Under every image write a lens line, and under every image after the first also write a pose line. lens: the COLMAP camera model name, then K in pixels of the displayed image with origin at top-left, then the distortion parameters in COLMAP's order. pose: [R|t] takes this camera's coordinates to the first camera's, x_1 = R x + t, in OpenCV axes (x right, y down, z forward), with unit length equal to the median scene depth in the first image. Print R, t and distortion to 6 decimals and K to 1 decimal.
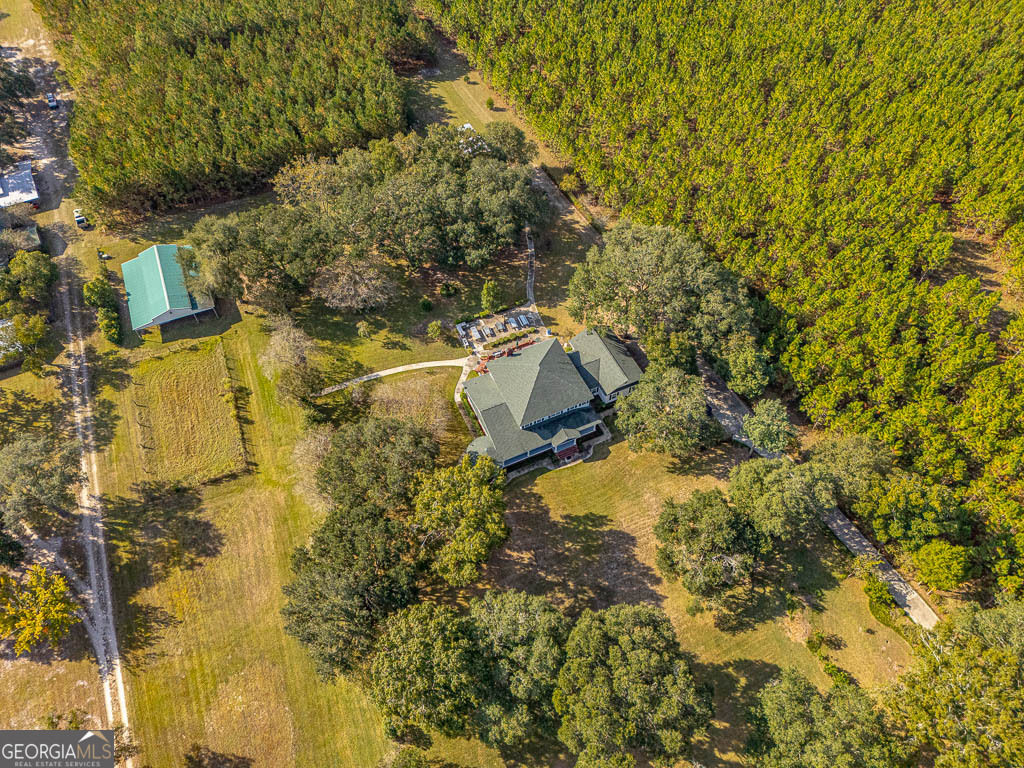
lens RADIAL K [[739.7, 0, 507.3], [0, 739.7, 384.1], [0, 0, 1]] dist [0.076822, -0.050552]
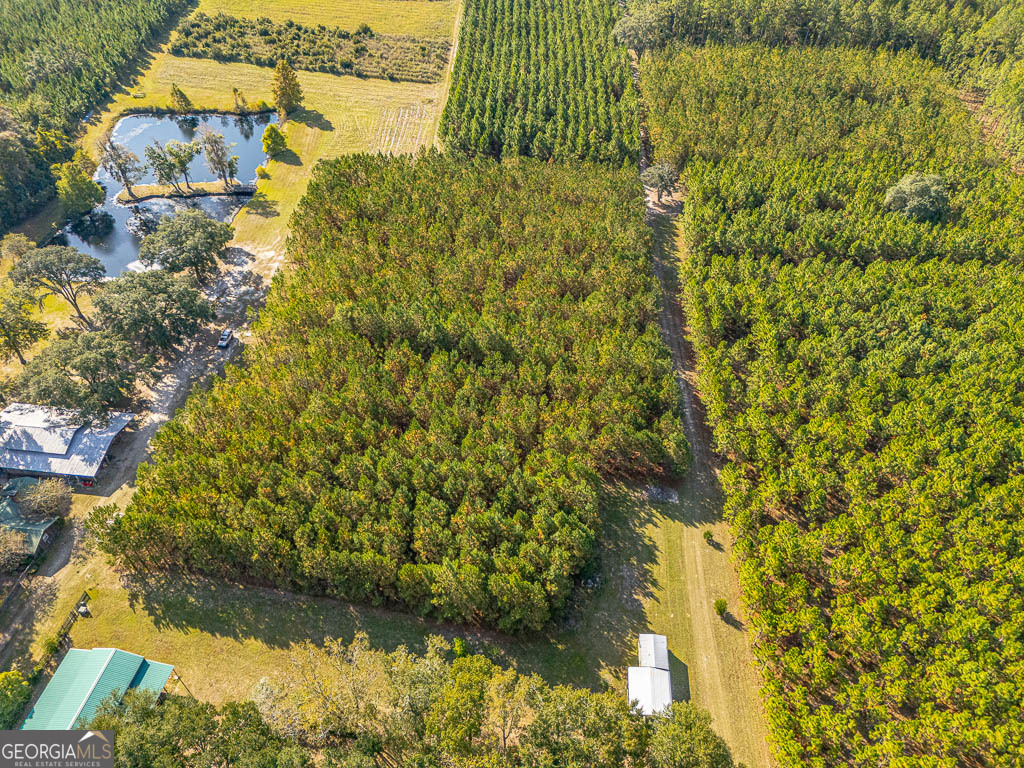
lens RADIAL K [[739.7, 0, 509.3], [0, 739.7, 389.6], [0, 0, 1]] dist [0.076822, -0.050552]
pose [[0.843955, 0.392997, -0.365093, -0.020173], [-0.450994, 0.888347, -0.086282, -0.529407], [0.290421, 0.237473, 0.926964, 0.460334]]
